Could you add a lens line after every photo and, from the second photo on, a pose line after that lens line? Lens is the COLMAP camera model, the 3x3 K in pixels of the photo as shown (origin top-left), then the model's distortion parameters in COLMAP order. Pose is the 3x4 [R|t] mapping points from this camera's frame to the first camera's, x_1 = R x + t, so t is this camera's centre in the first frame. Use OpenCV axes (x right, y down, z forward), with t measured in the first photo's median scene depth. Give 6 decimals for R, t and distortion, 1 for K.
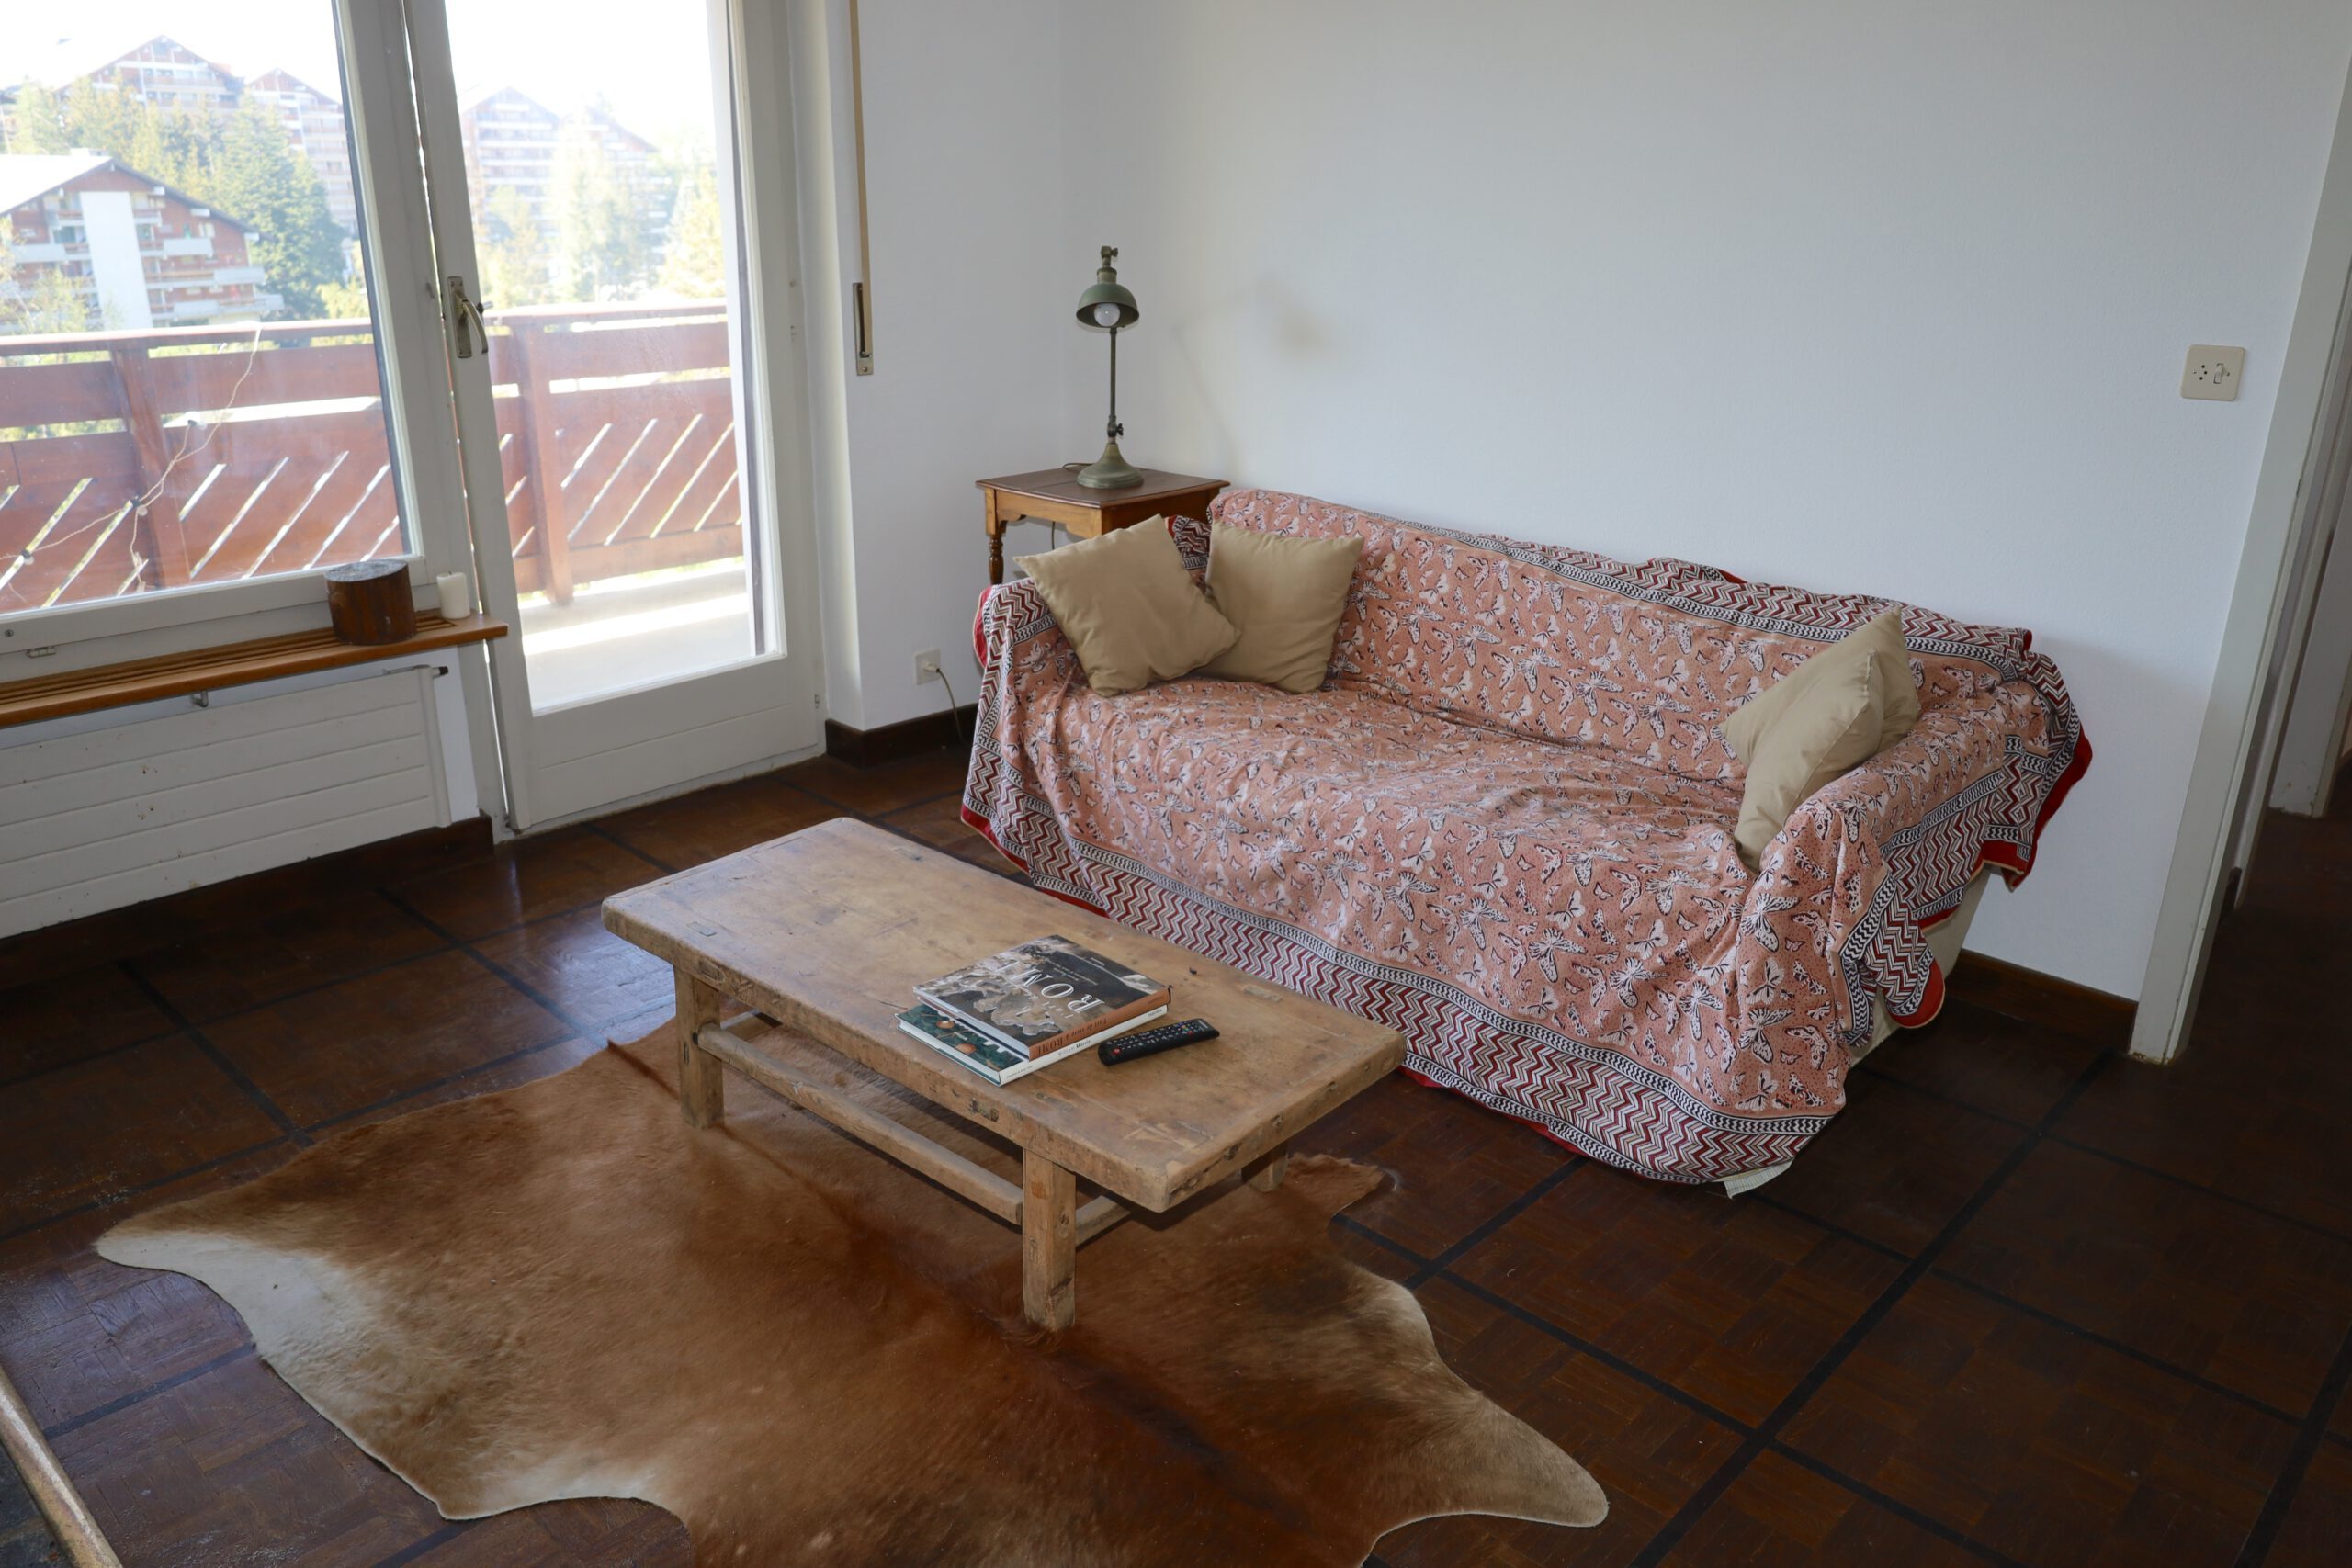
lens RADIAL K [[1715.1, 0, 1176.0], [0, 1715.1, 784.0], [0, 0, 1]] dist [-0.001230, 0.032396]
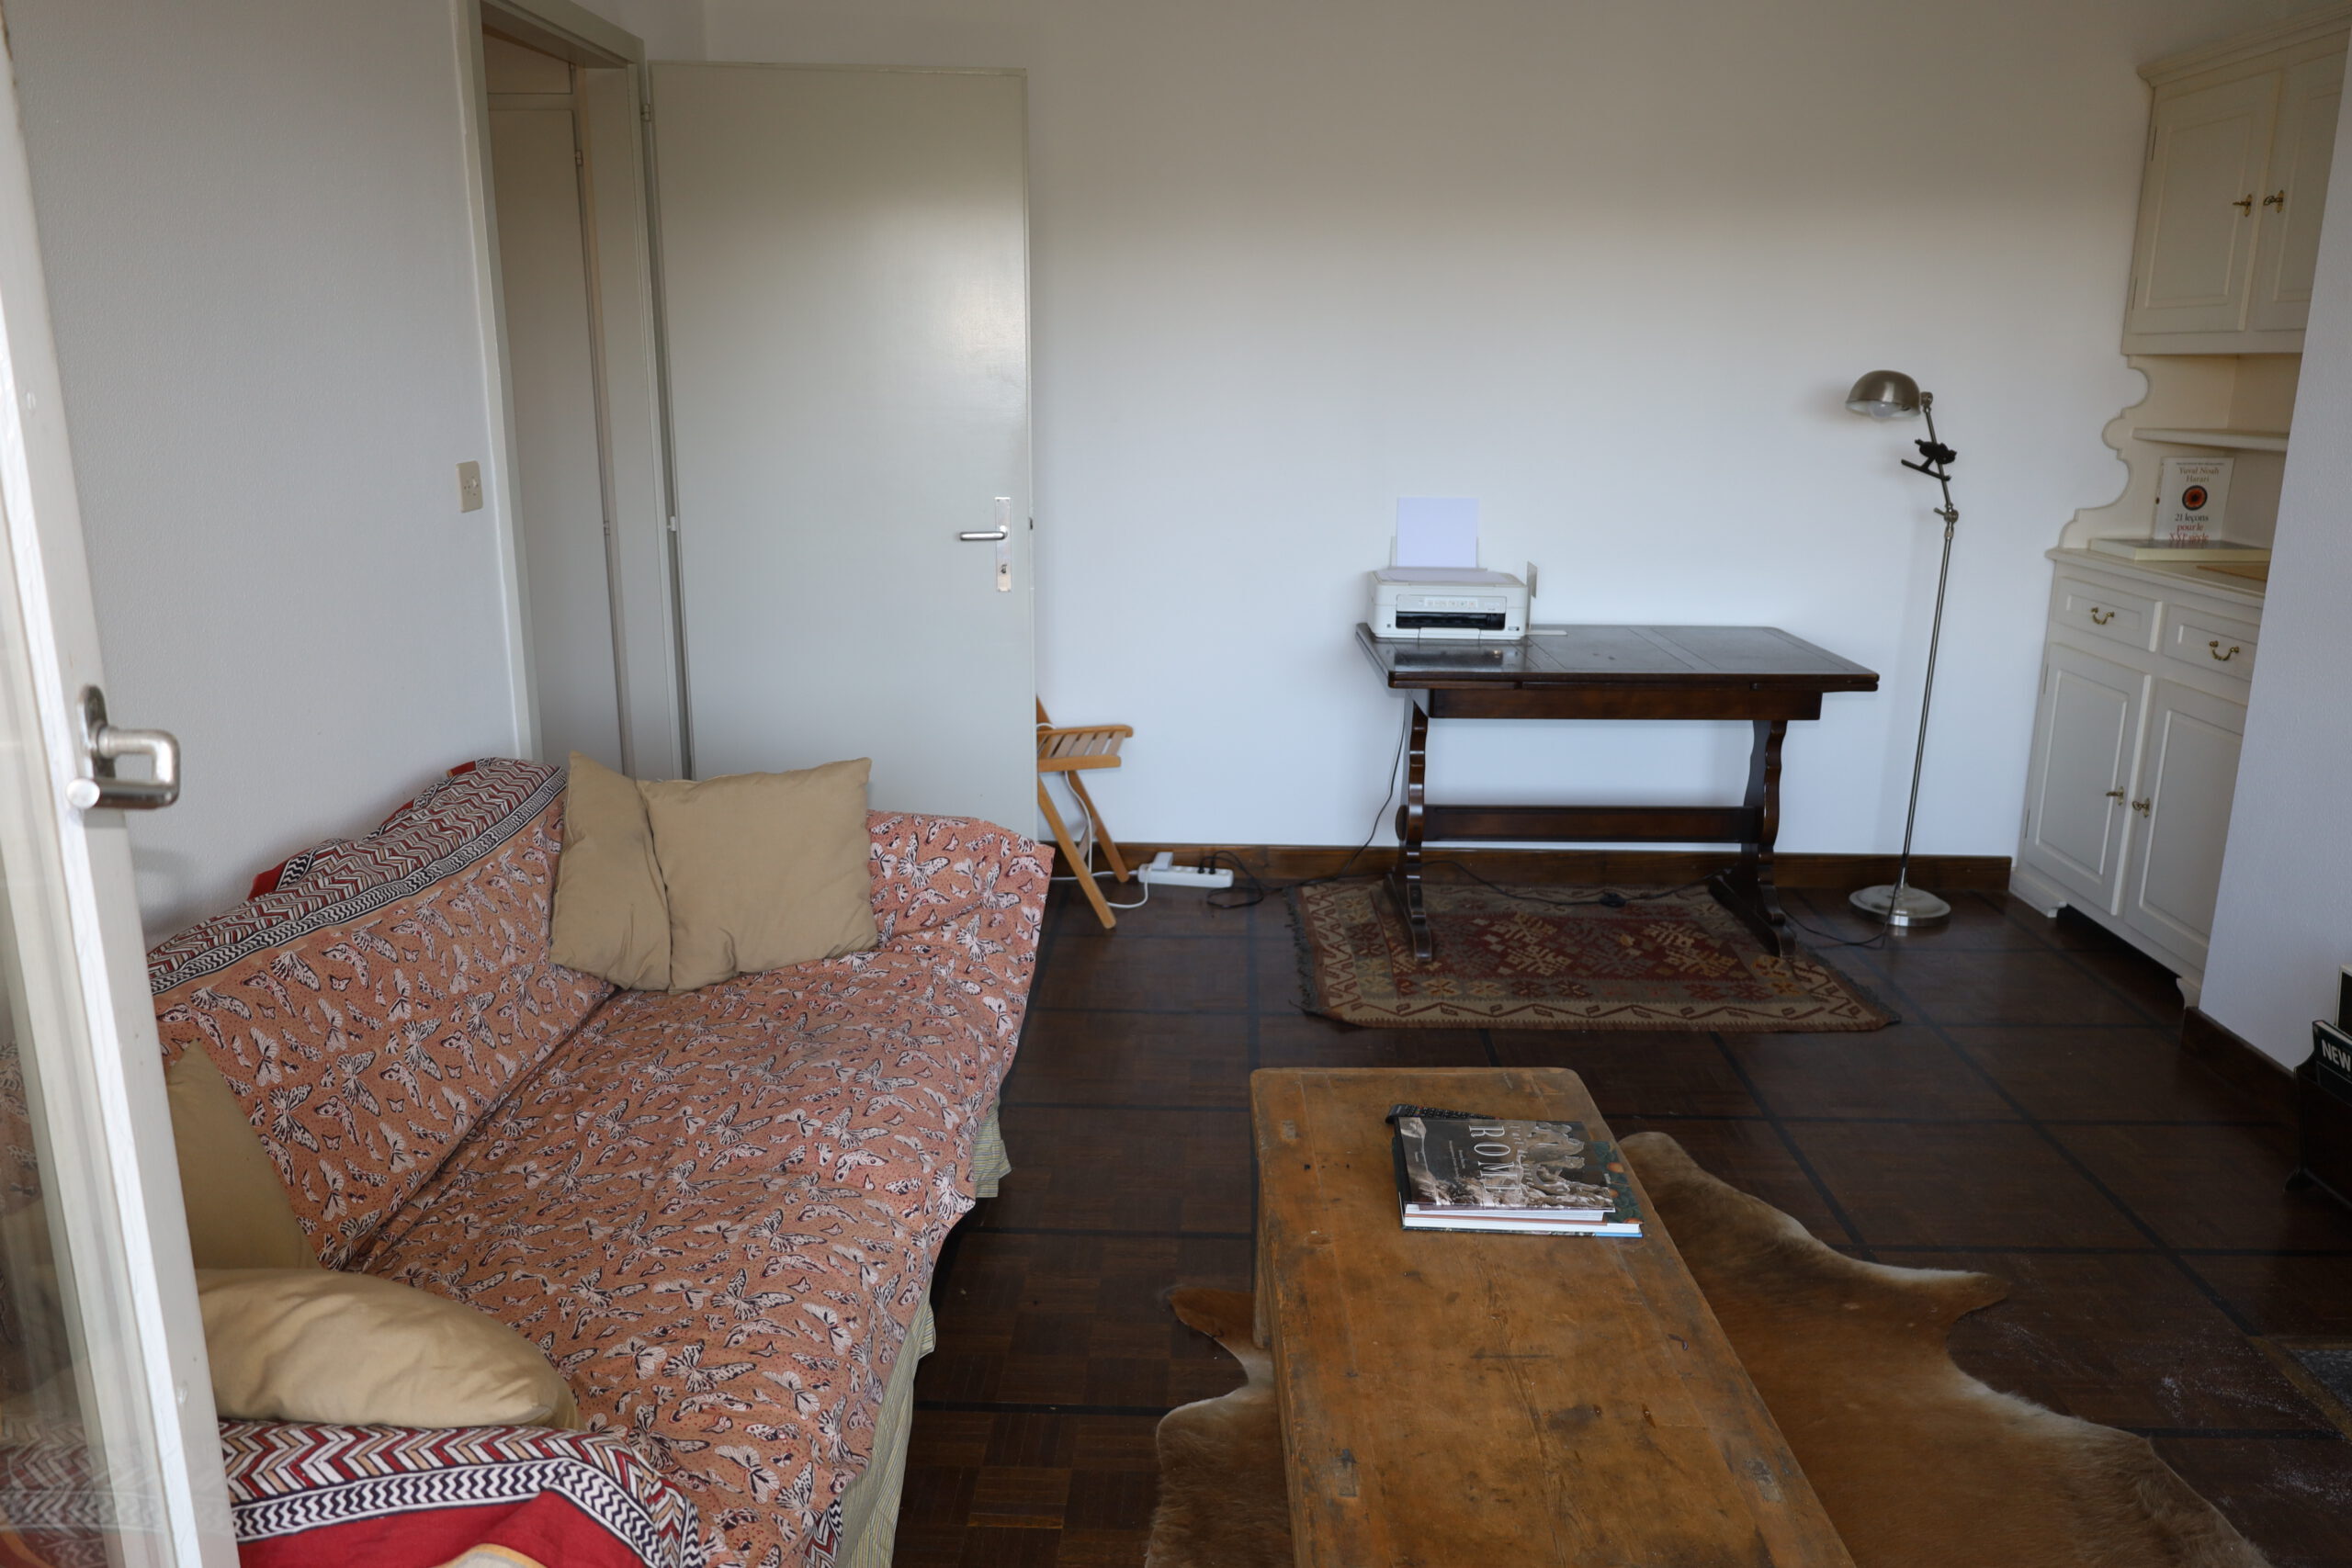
lens RADIAL K [[1715.1, 0, 1176.0], [0, 1715.1, 784.0], [0, 0, 1]] dist [-0.001230, 0.032396]
pose [[-0.673443, -0.199515, 0.711806, -0.438076], [0.228414, 0.859613, 0.457048, -0.397094], [-0.703066, 0.470382, -0.533328, 1.129731]]
